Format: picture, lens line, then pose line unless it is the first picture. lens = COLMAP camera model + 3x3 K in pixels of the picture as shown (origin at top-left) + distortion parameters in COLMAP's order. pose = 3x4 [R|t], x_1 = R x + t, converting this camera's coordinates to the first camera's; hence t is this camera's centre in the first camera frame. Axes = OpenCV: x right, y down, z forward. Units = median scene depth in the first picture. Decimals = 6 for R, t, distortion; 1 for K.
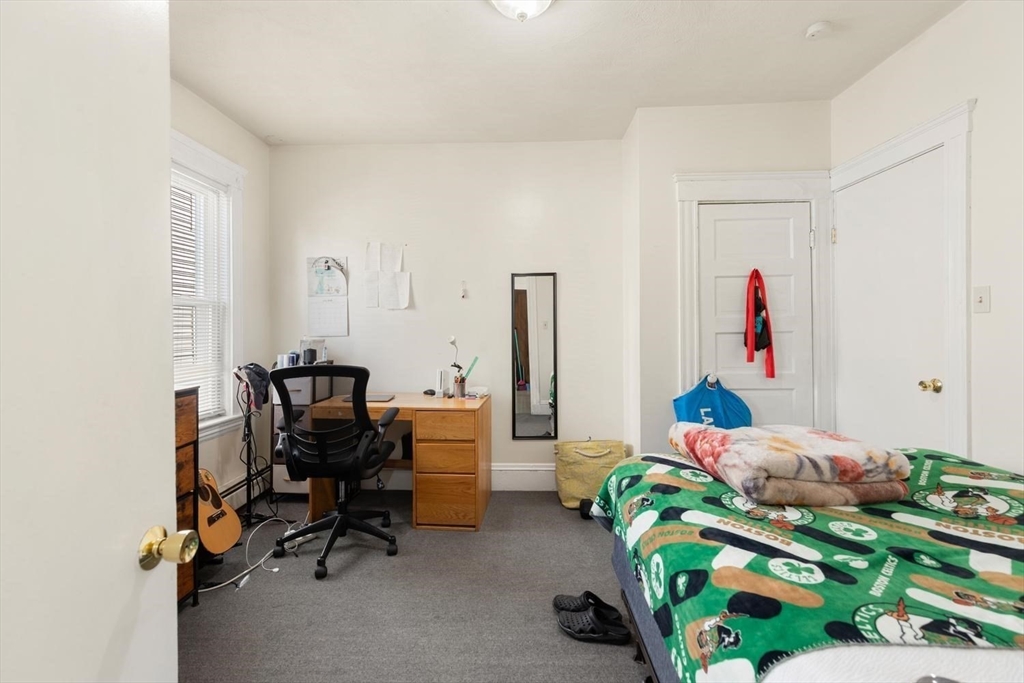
lens RADIAL K [[466.5, 0, 511.8], [0, 466.5, 332.9], [0, 0, 1]] dist [0.002640, -0.000558]
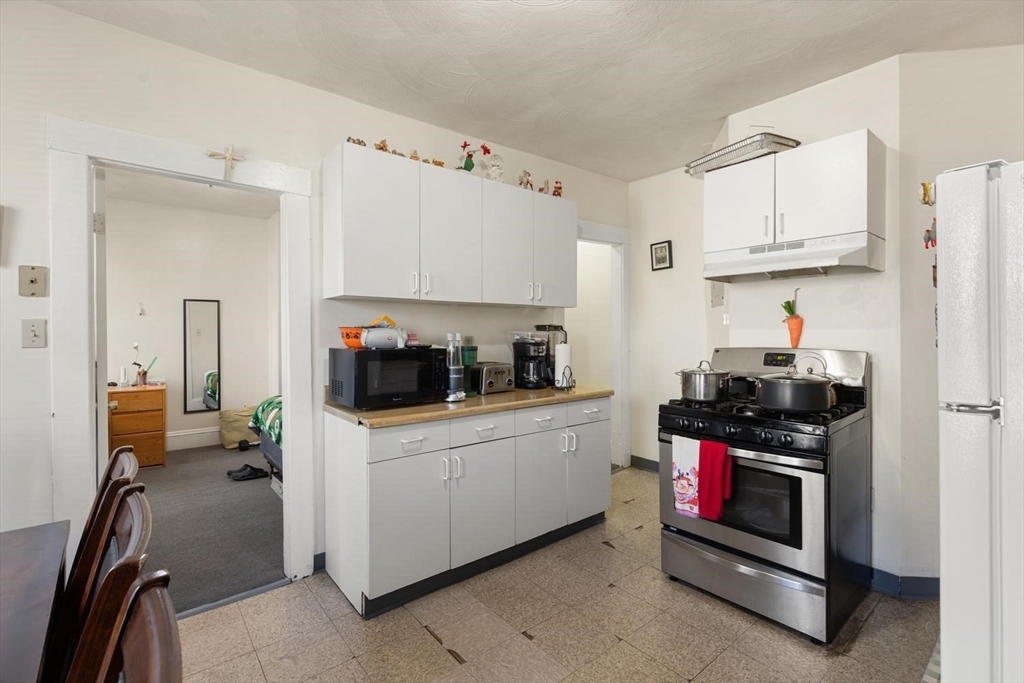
lens RADIAL K [[466.5, 0, 512.8], [0, 466.5, 334.7], [0, 0, 1]] dist [0.002640, -0.000558]
pose [[0.764884, 0.005780, 0.644142, -0.164857], [0.001189, 0.999945, -0.010384, -0.001507], [-0.644167, 0.008709, 0.764836, -0.824465]]
